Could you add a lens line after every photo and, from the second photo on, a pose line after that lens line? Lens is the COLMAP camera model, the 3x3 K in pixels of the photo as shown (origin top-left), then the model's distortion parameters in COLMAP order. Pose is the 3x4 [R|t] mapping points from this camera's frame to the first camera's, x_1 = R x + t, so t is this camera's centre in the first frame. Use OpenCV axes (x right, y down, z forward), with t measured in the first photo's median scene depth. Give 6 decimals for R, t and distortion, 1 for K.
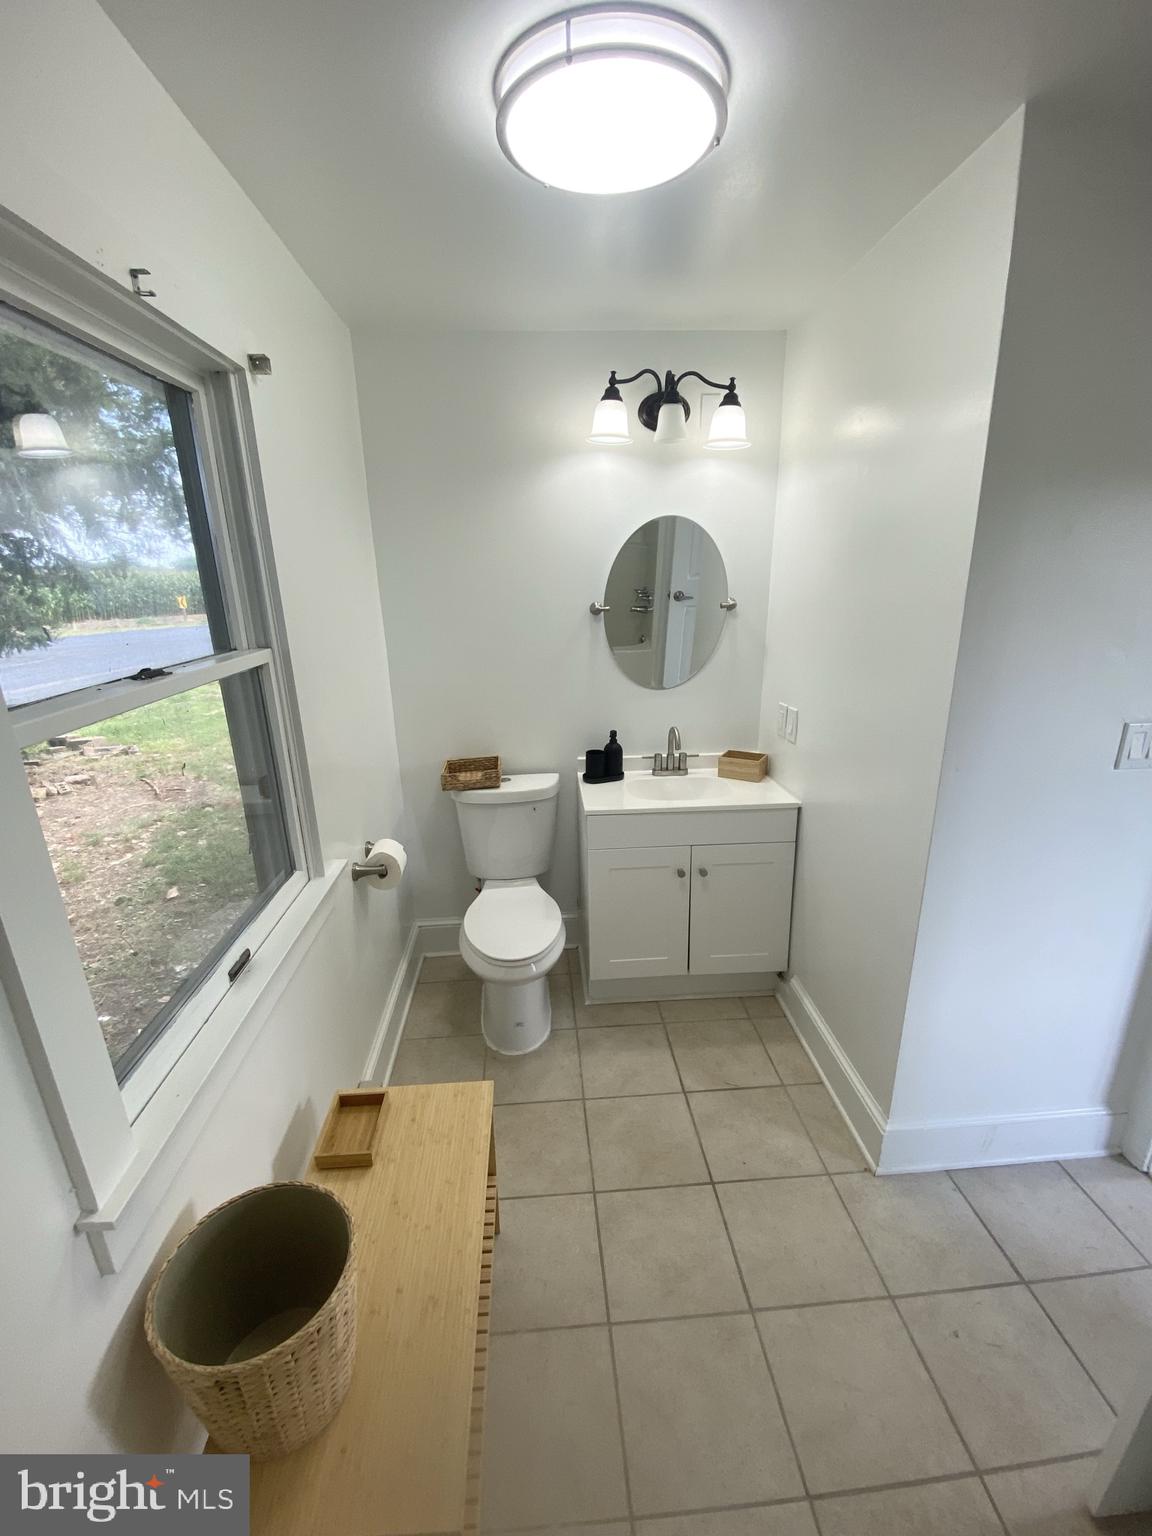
lens RADIAL K [[624.0, 0, 583.0], [0, 624.0, 766.2], [0, 0, 1]] dist [-0.011953, -0.006170]
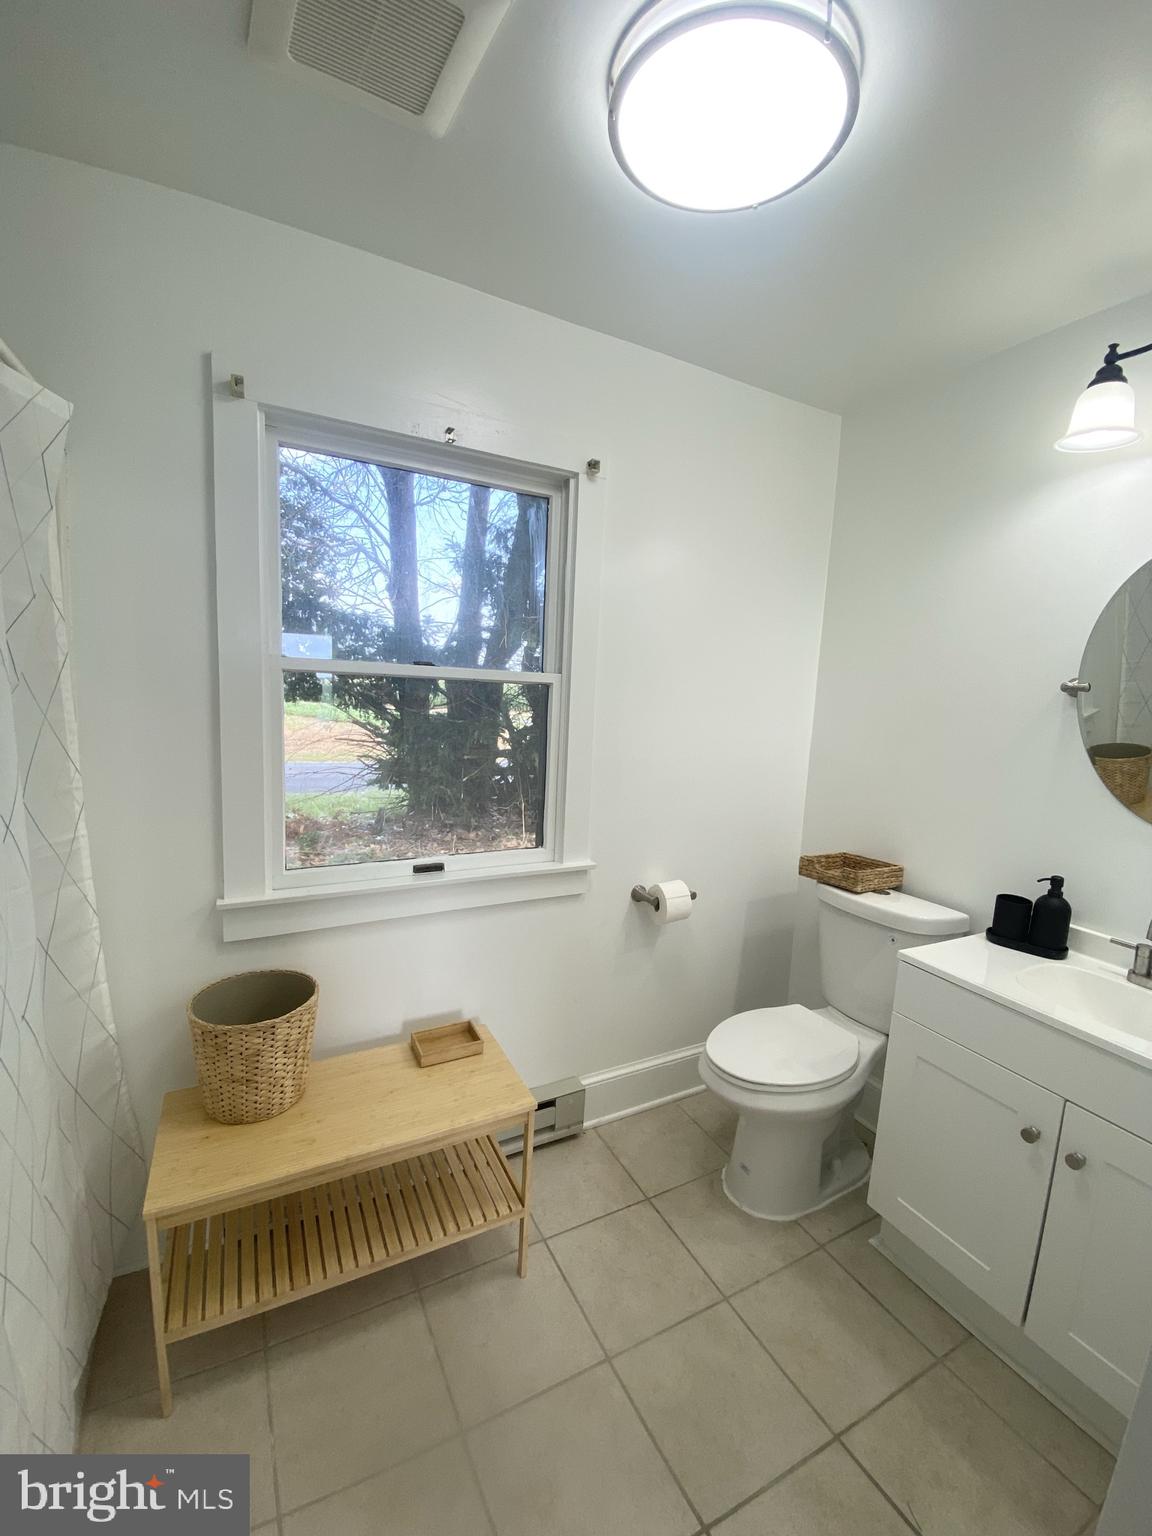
lens RADIAL K [[624.0, 0, 578.6], [0, 624.0, 772.3], [0, 0, 1]] dist [-0.011953, -0.006170]
pose [[0.408867, 0.153548, -0.899583, 0.441311], [-0.319802, 0.947343, 0.016348, -0.014623], [0.854725, 0.281004, 0.436443, 0.312195]]
